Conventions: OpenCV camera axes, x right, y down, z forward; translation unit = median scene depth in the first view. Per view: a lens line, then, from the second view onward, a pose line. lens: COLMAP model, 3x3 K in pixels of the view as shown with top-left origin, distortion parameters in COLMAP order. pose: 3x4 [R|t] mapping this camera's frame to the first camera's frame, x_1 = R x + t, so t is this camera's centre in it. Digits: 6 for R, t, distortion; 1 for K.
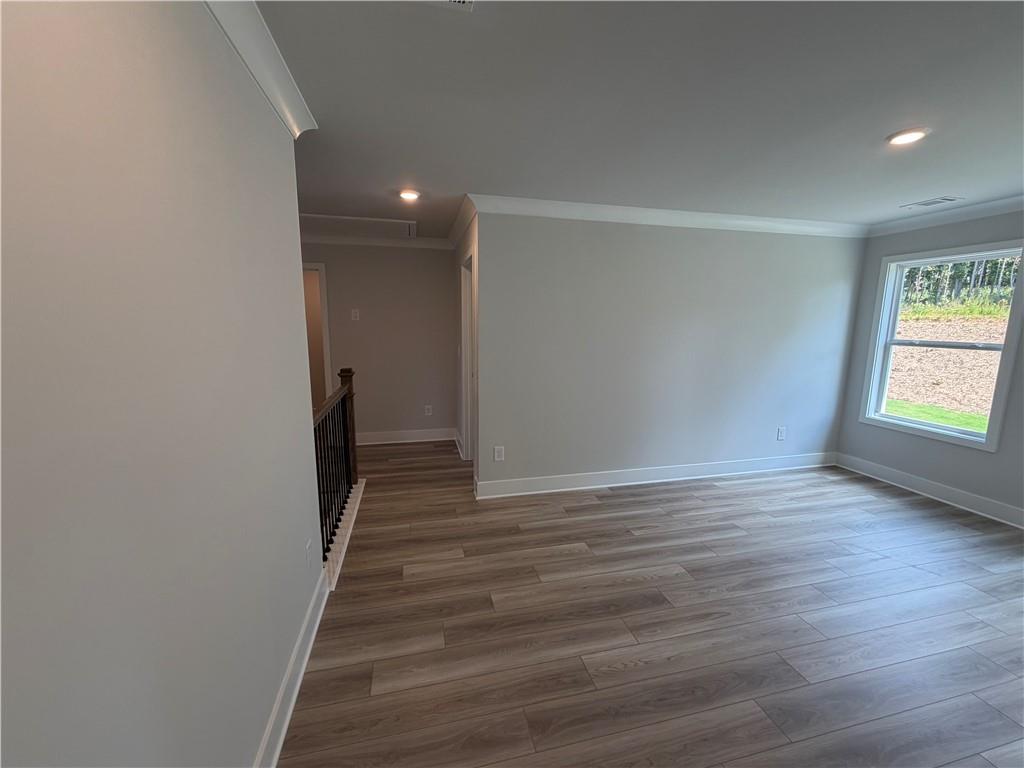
lens RADIAL K [[412.3, 0, 510.3], [0, 412.3, 385.5], [0, 0, 1]] dist [0.010657, 0.000407]
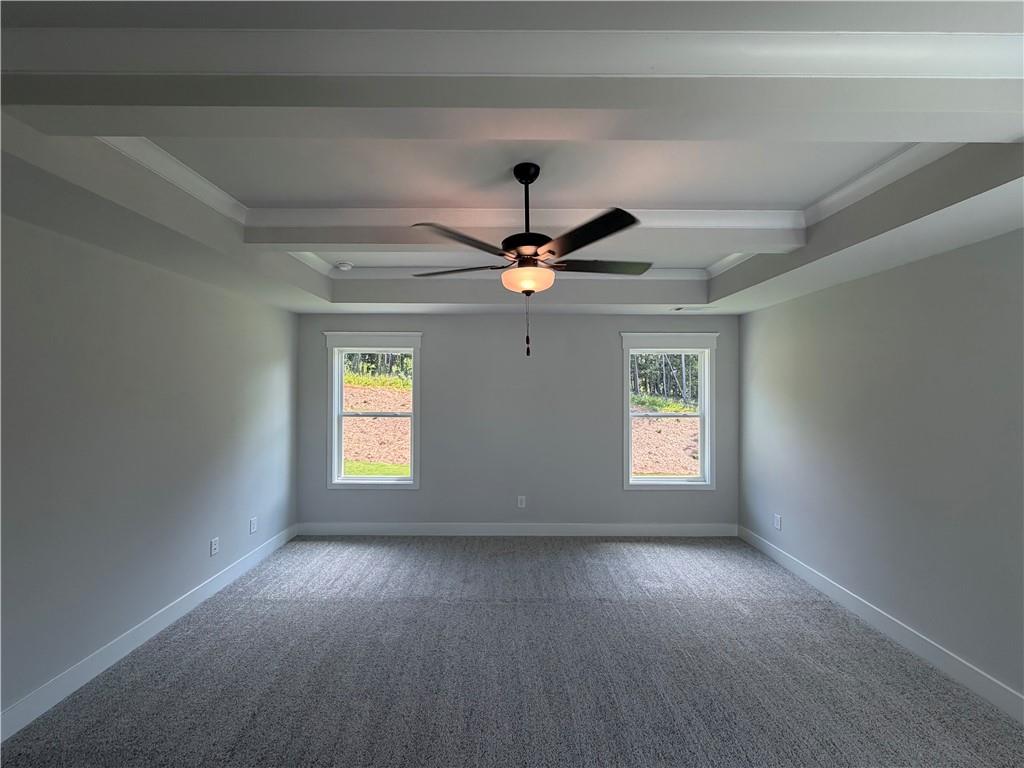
lens RADIAL K [[412.3, 0, 510.9], [0, 412.3, 385.4], [0, 0, 1]] dist [0.010657, 0.000407]
pose [[0.221579, 0.011199, 0.975078, -0.108562], [0.153571, 0.987055, -0.046234, -0.059567], [-0.962974, 0.159988, 0.216991, 0.289411]]
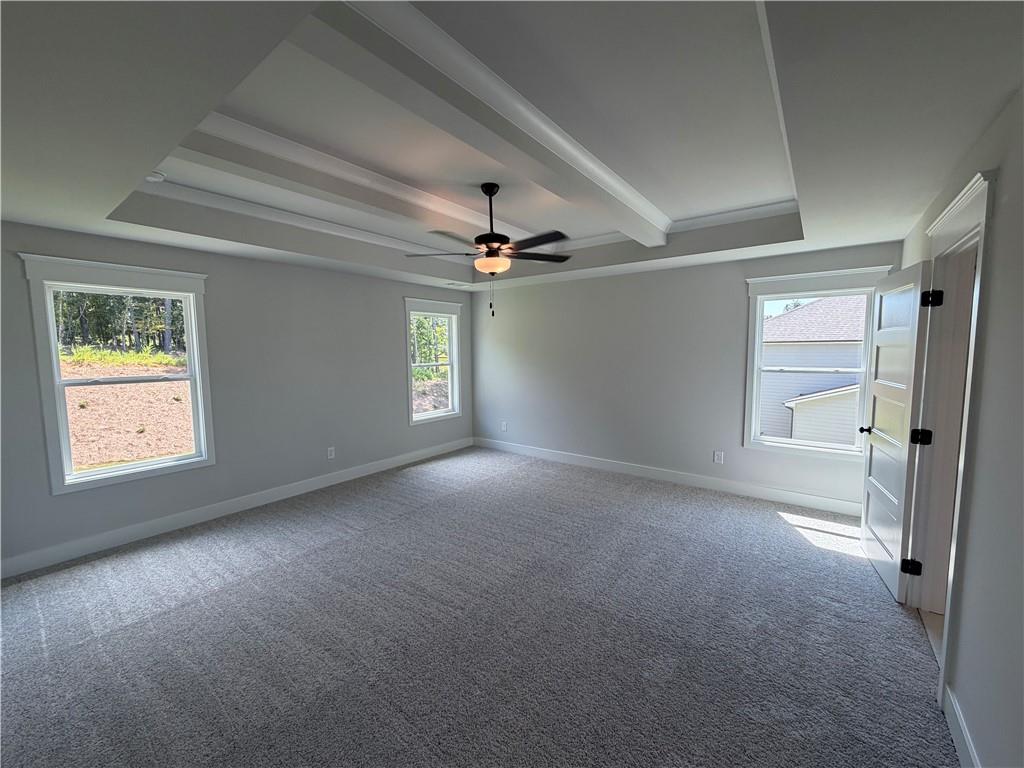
lens RADIAL K [[412.3, 0, 508.7], [0, 412.3, 384.9], [0, 0, 1]] dist [0.010657, 0.000407]
pose [[-0.639357, -0.057686, 0.766743, -0.217830], [0.136717, 0.972763, 0.187189, -0.136260], [-0.756658, 0.224507, -0.614056, 0.869283]]
